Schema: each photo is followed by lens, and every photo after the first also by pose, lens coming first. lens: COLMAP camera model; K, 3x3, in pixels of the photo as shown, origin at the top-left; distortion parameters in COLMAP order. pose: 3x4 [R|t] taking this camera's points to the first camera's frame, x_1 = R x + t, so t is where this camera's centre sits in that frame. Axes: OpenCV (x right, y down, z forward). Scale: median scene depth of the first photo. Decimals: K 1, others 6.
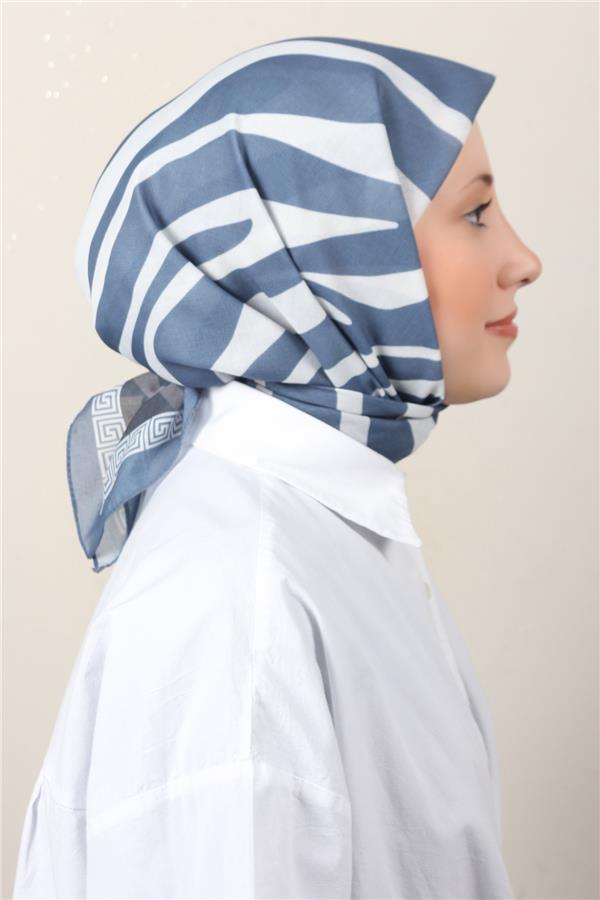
lens RADIAL K [[1141.1, 0, 302.3], [0, 1141.1, 457.4], [0, 0, 1]] dist [0.013050, 0.000000]
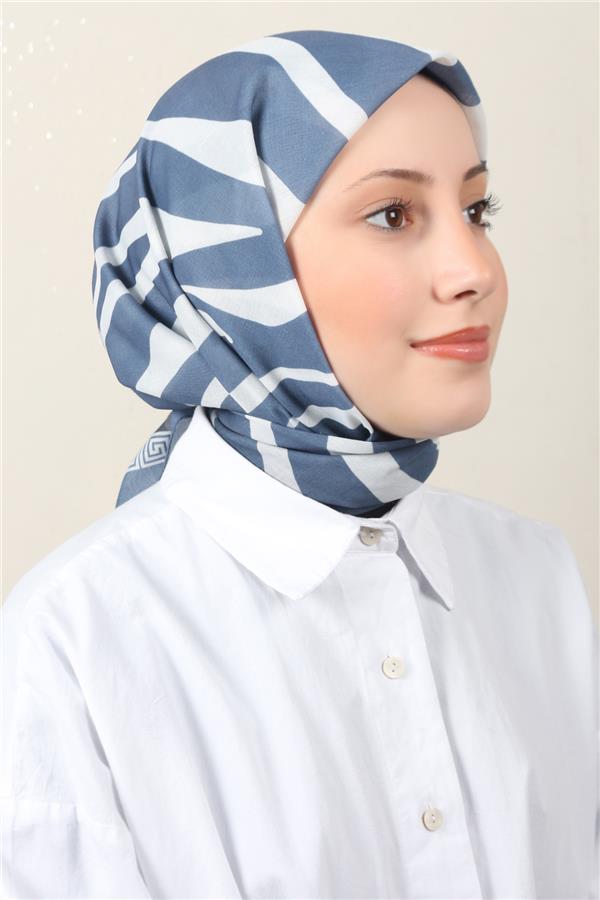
lens RADIAL K [[1141.1, 0, 295.5], [0, 1141.1, 429.8], [0, 0, 1]] dist [0.013050, 0.000000]
pose [[0.843449, 0.057304, -0.534145, 0.556677], [-0.083365, 0.996211, -0.024765, -0.029634], [0.530702, 0.065417, 0.845030, 0.265692]]
